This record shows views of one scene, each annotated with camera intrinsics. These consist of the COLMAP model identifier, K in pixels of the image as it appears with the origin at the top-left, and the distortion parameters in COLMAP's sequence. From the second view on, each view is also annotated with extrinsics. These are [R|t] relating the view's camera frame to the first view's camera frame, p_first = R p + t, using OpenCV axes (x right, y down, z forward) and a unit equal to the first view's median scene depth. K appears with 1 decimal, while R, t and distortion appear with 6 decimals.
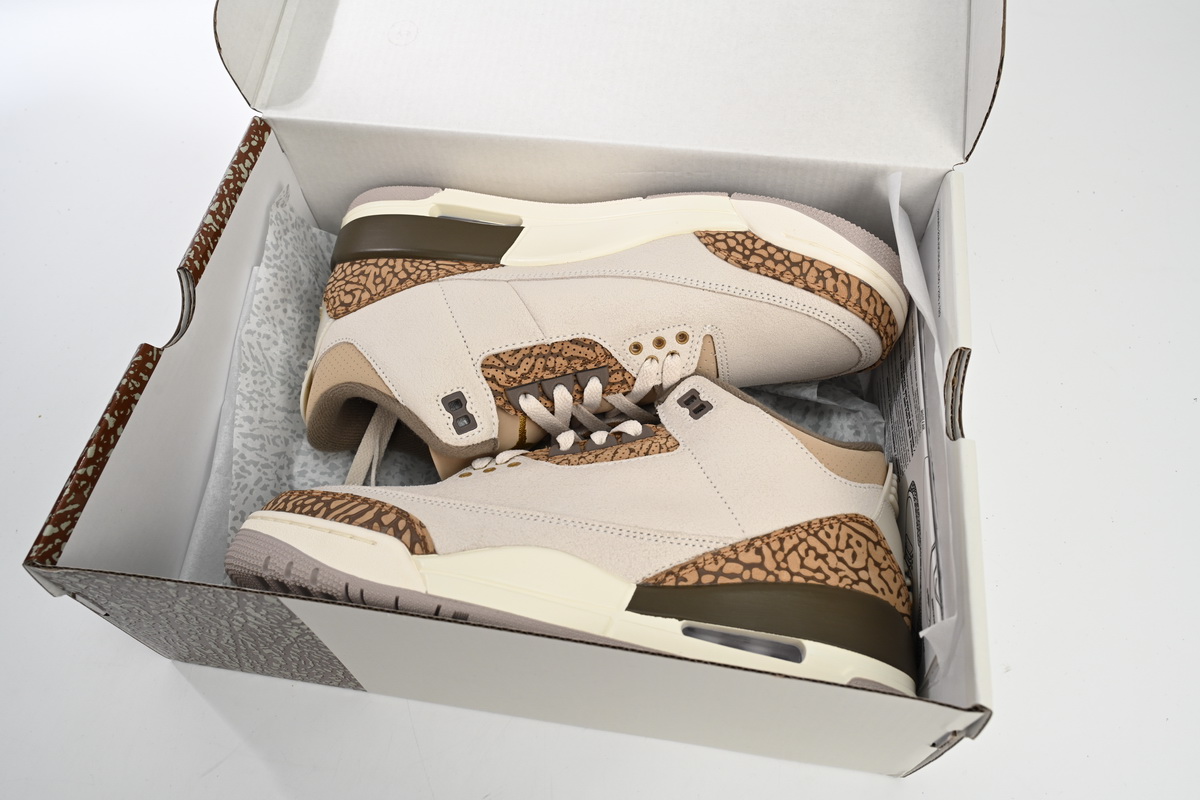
lens RADIAL K [[924.4, 0, 599.9], [0, 924.4, 399.5], [0, 0, 1]] dist [0.014246, 0.000029]
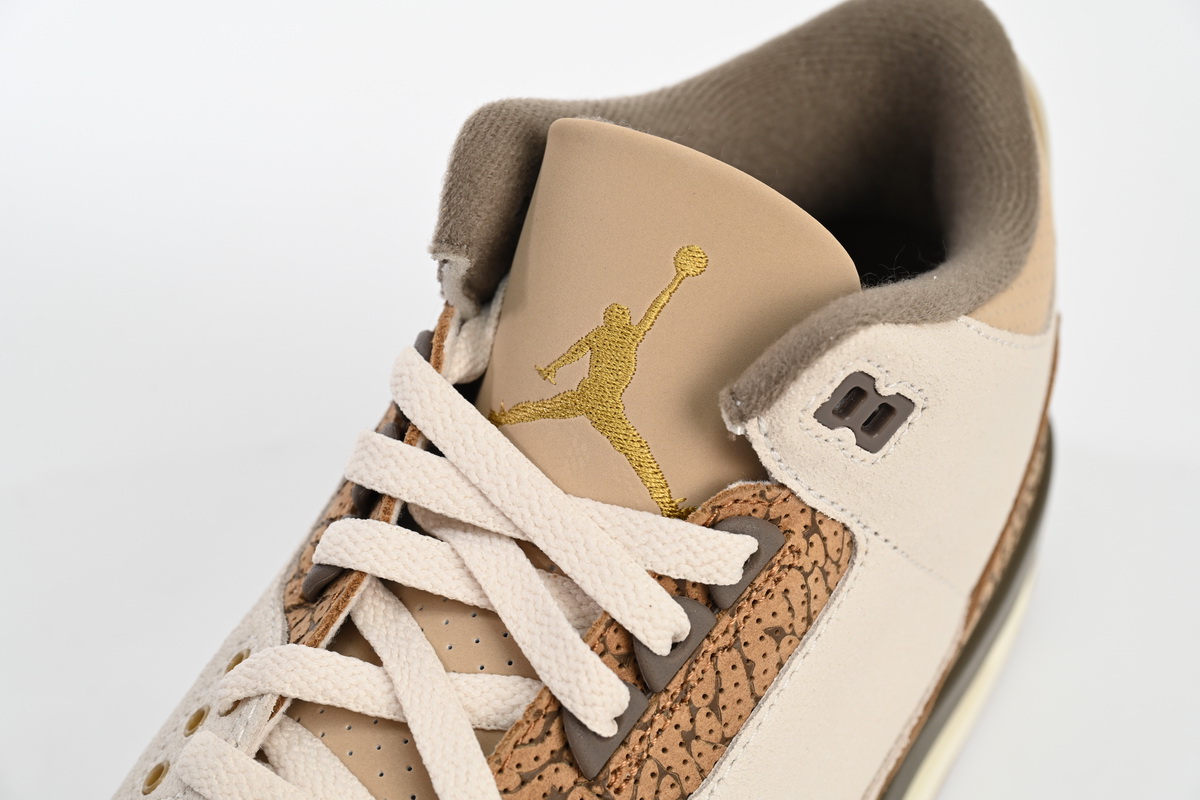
lens RADIAL K [[2374.4, 0, 598.9], [0, 2374.4, 401.4], [0, 0, 1]] dist [0.015433, 0.000000]
pose [[0.560863, -0.708730, 0.427942, -0.370106], [-0.367157, 0.250362, 0.895832, -0.848639], [-0.742043, -0.659561, -0.119797, 1.344302]]
